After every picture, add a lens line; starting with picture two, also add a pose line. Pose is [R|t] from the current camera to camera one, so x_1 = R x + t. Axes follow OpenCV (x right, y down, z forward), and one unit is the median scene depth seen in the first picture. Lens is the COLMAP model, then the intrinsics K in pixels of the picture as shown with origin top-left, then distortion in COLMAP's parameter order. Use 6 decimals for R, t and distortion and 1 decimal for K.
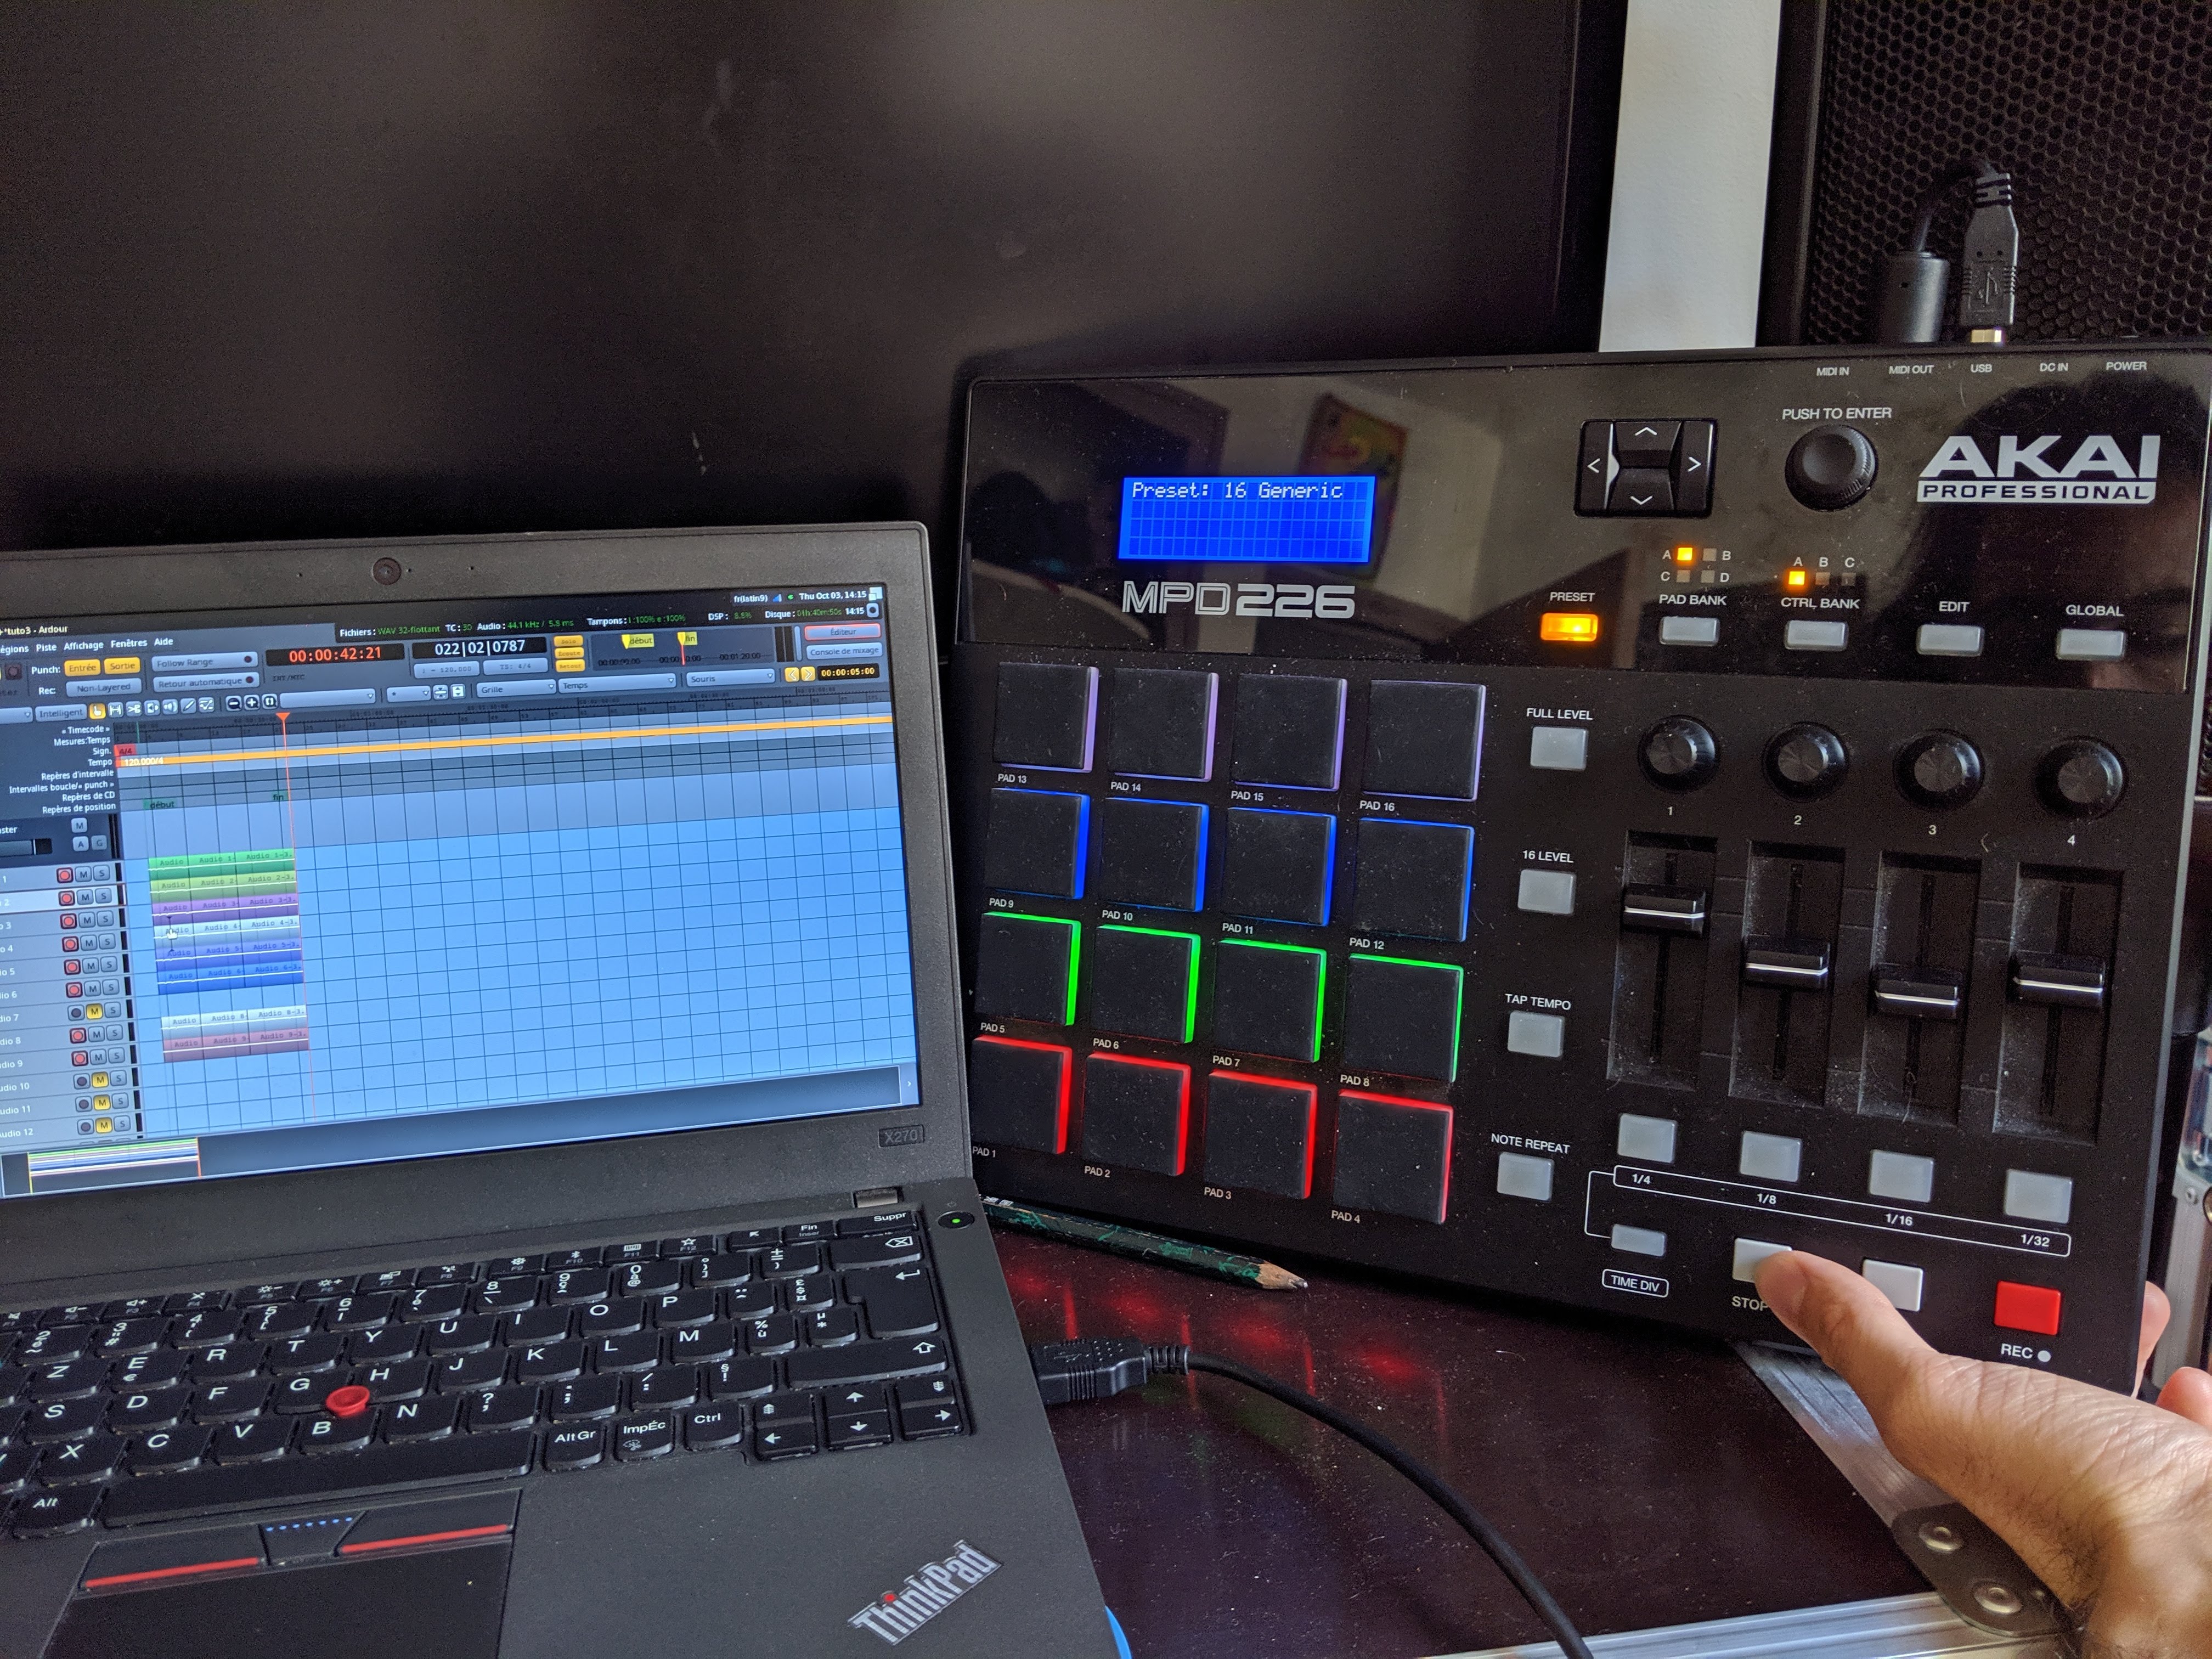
lens RADIAL K [[1740.9, 0, 1078.5], [0, 1740.9, 825.5], [0, 0, 1]] dist [0.036454, -0.089627]
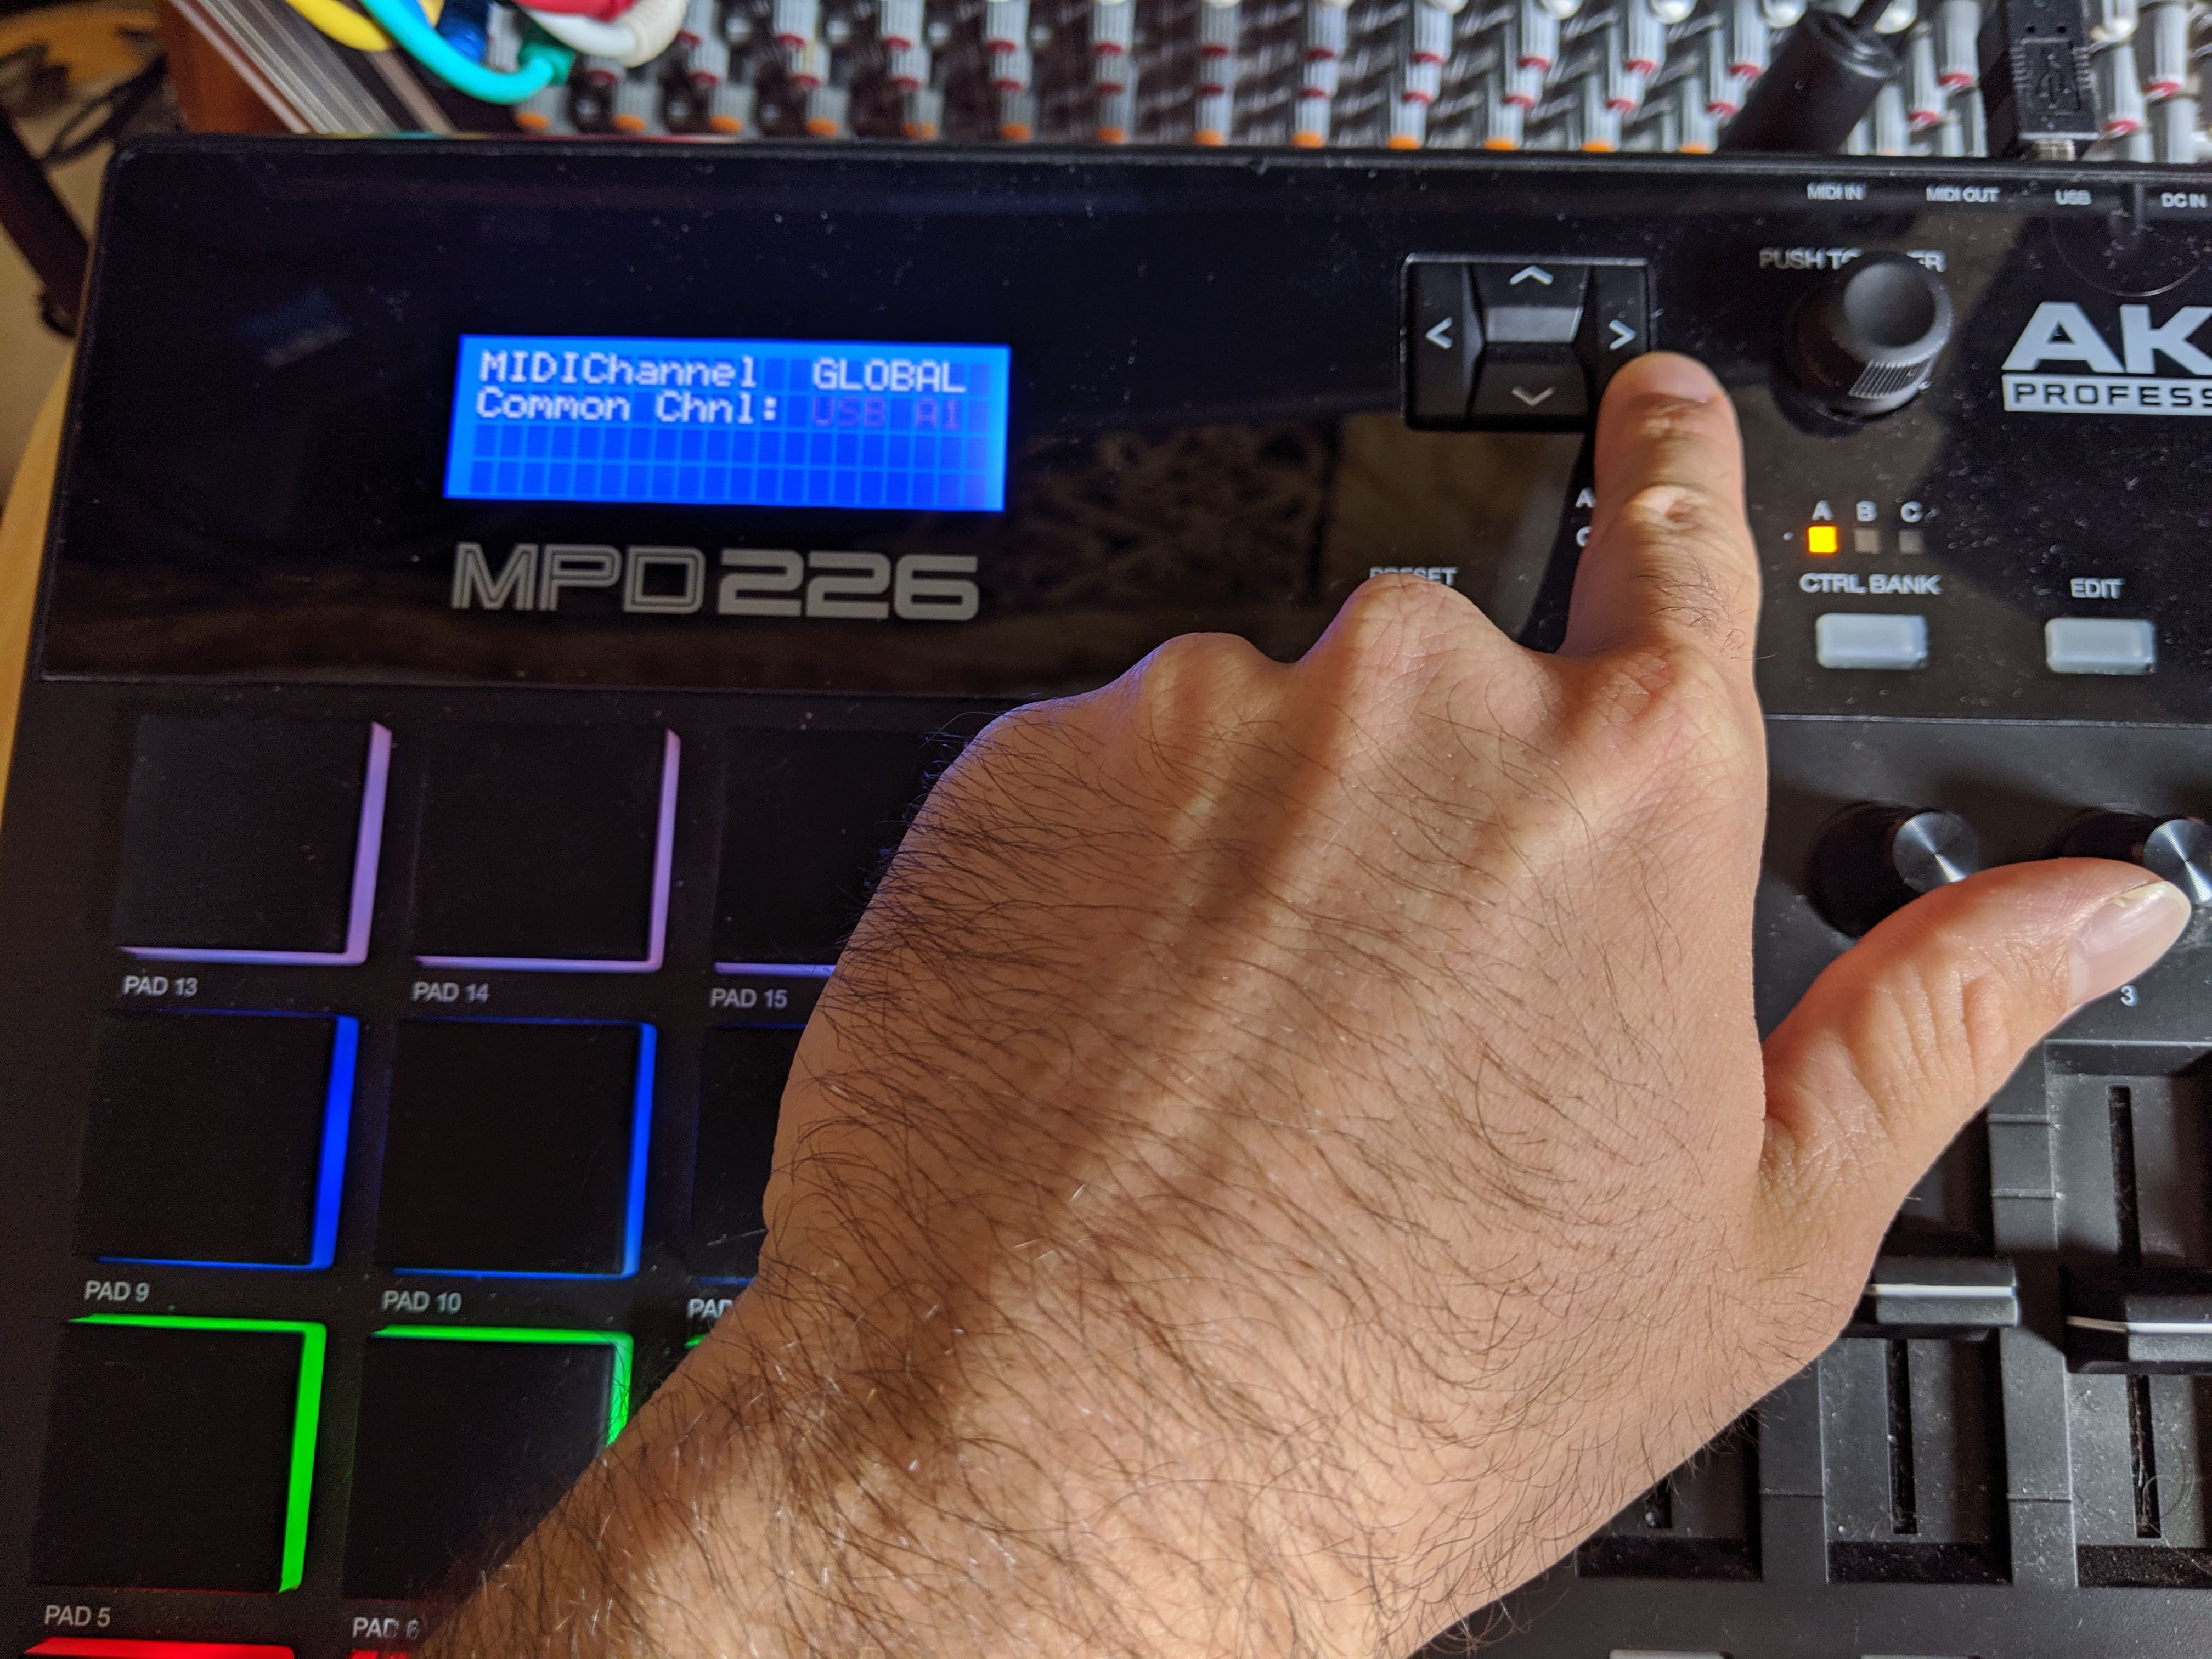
lens RADIAL K [[1740.9, 0, 1144.9], [0, 1740.9, 842.2], [0, 0, 1]] dist [0.036454, -0.089627]
pose [[0.911346, 0.036228, 0.410043, 0.004415], [0.055144, 0.976397, -0.208828, 0.047036], [-0.407930, 0.212926, 0.887837, 0.595915]]
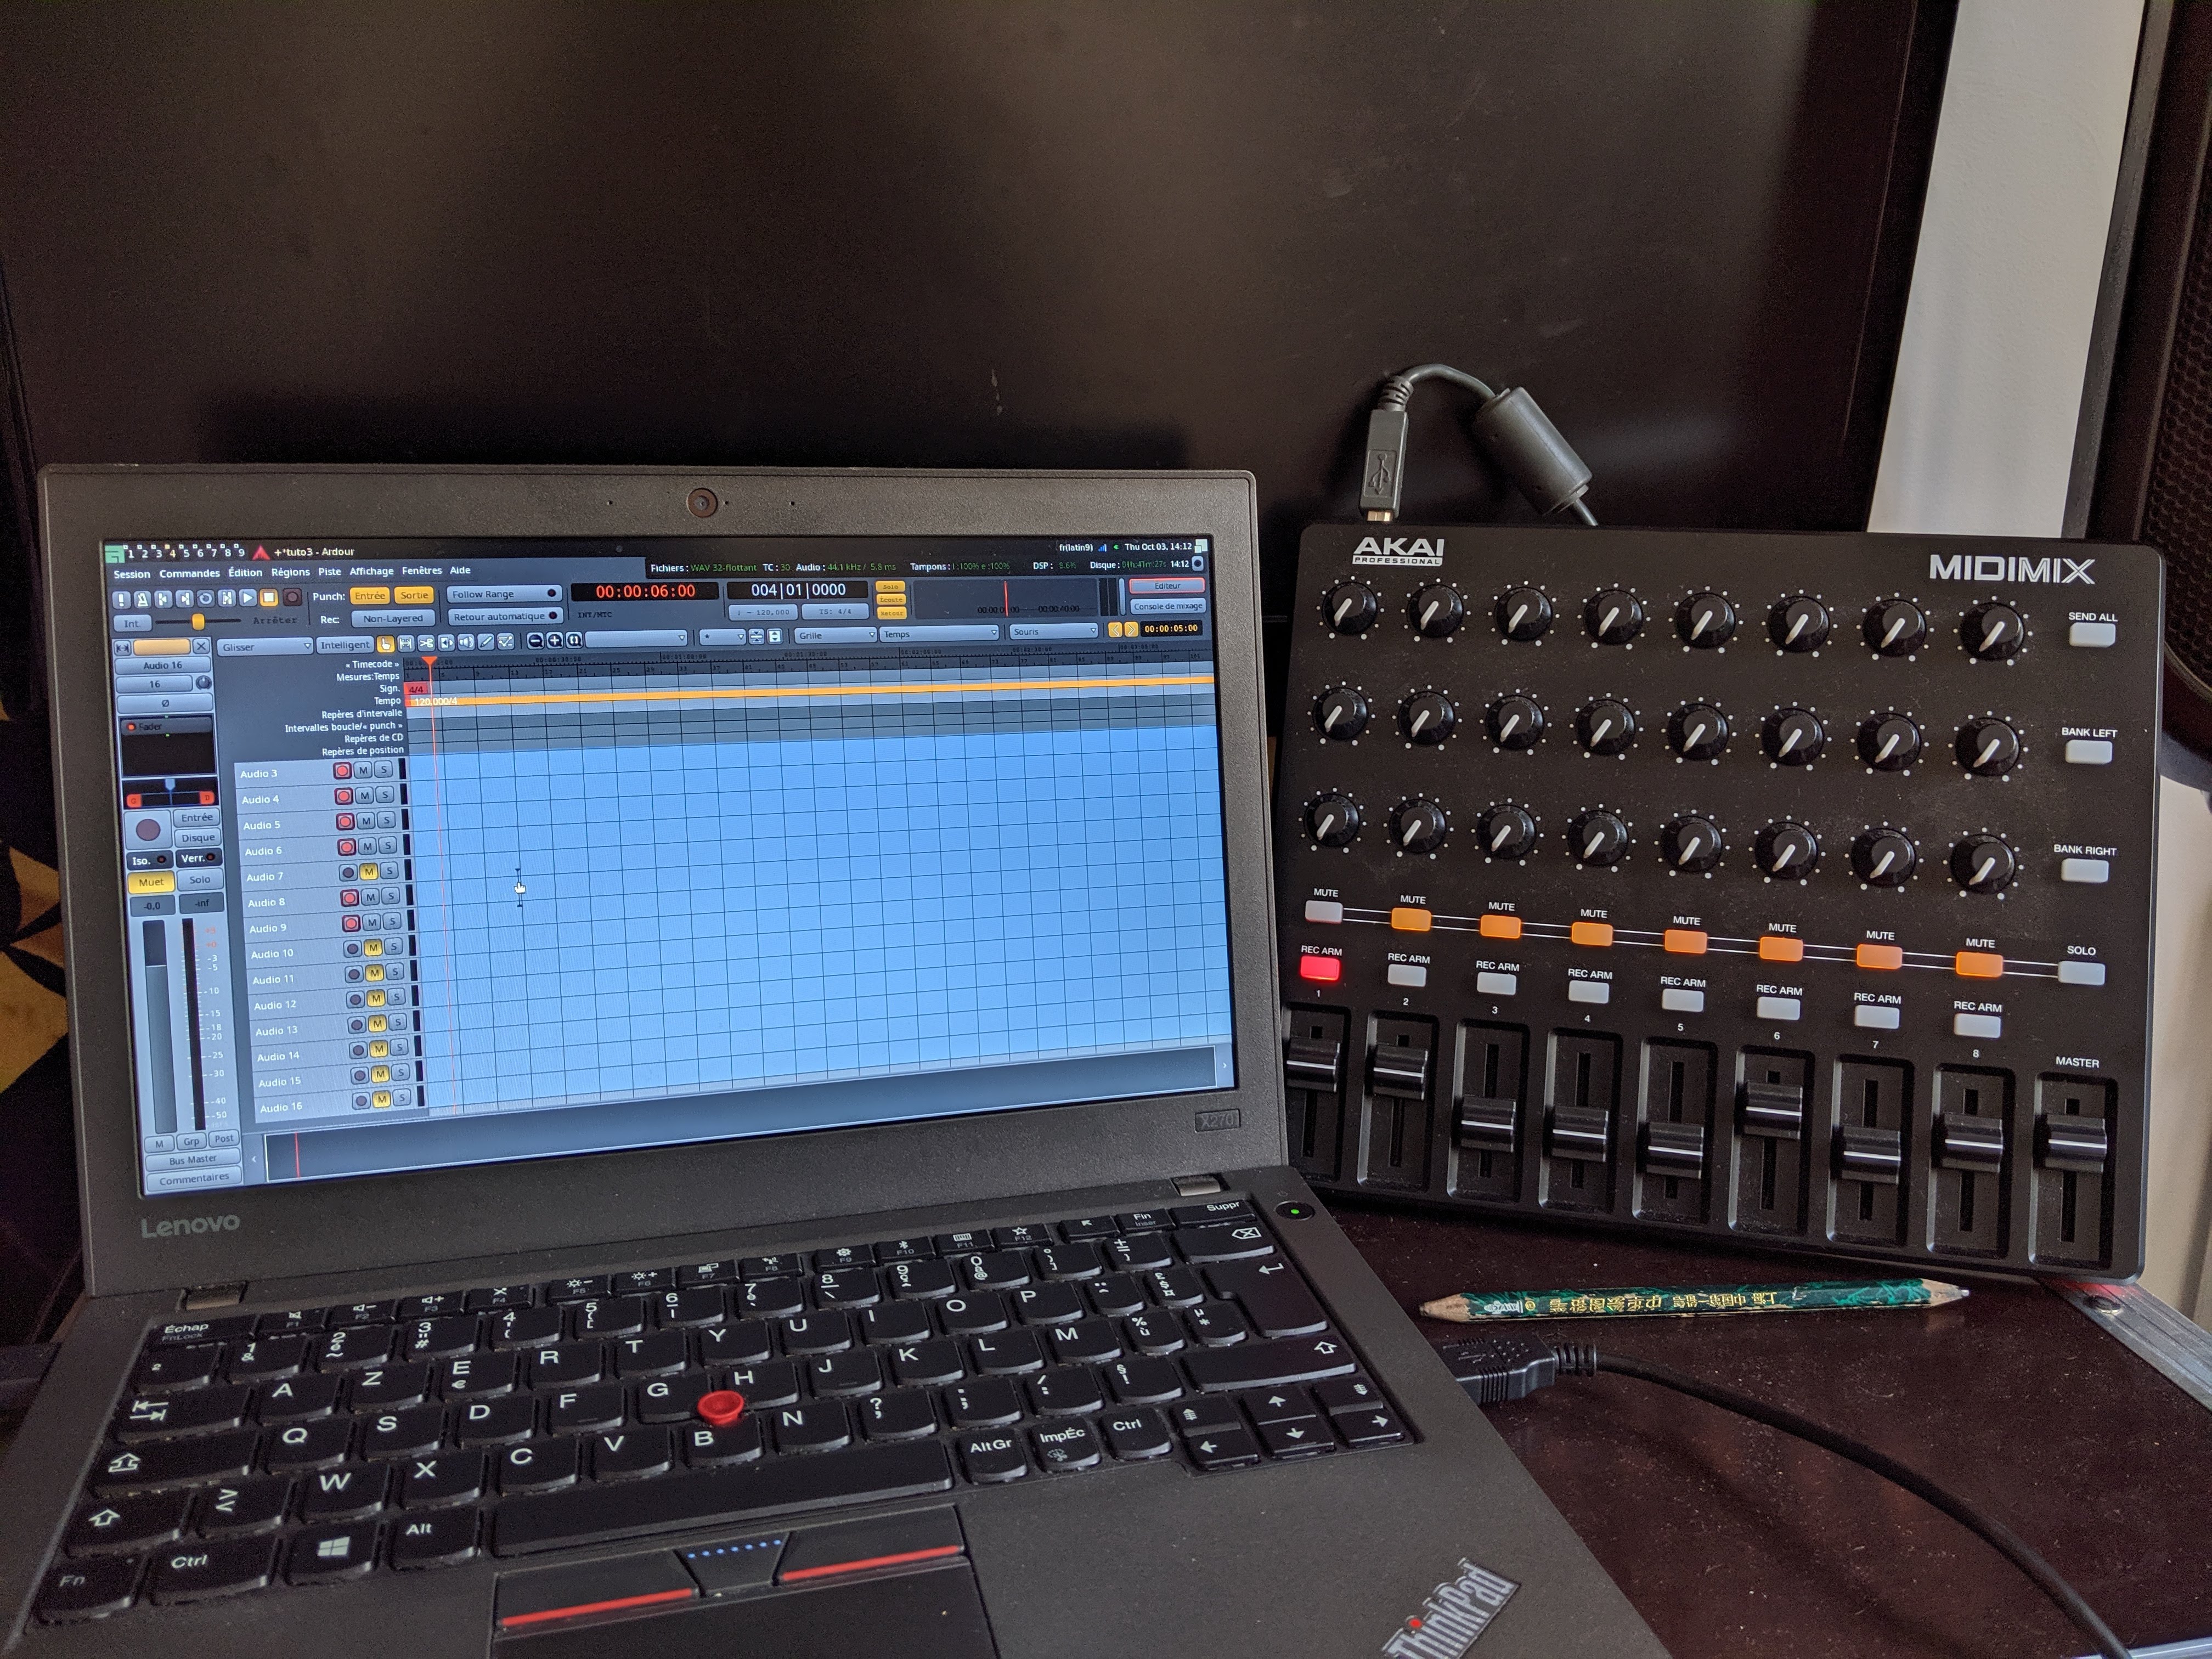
lens RADIAL K [[1740.9, 0, 1126.5], [0, 1740.9, 816.0], [0, 0, 1]] dist [0.036454, -0.089627]
pose [[0.996516, 0.022810, 0.080226, -0.258561], [-0.023482, 0.999696, 0.007449, 0.007701], [-0.080032, -0.009307, 0.996749, 0.068208]]
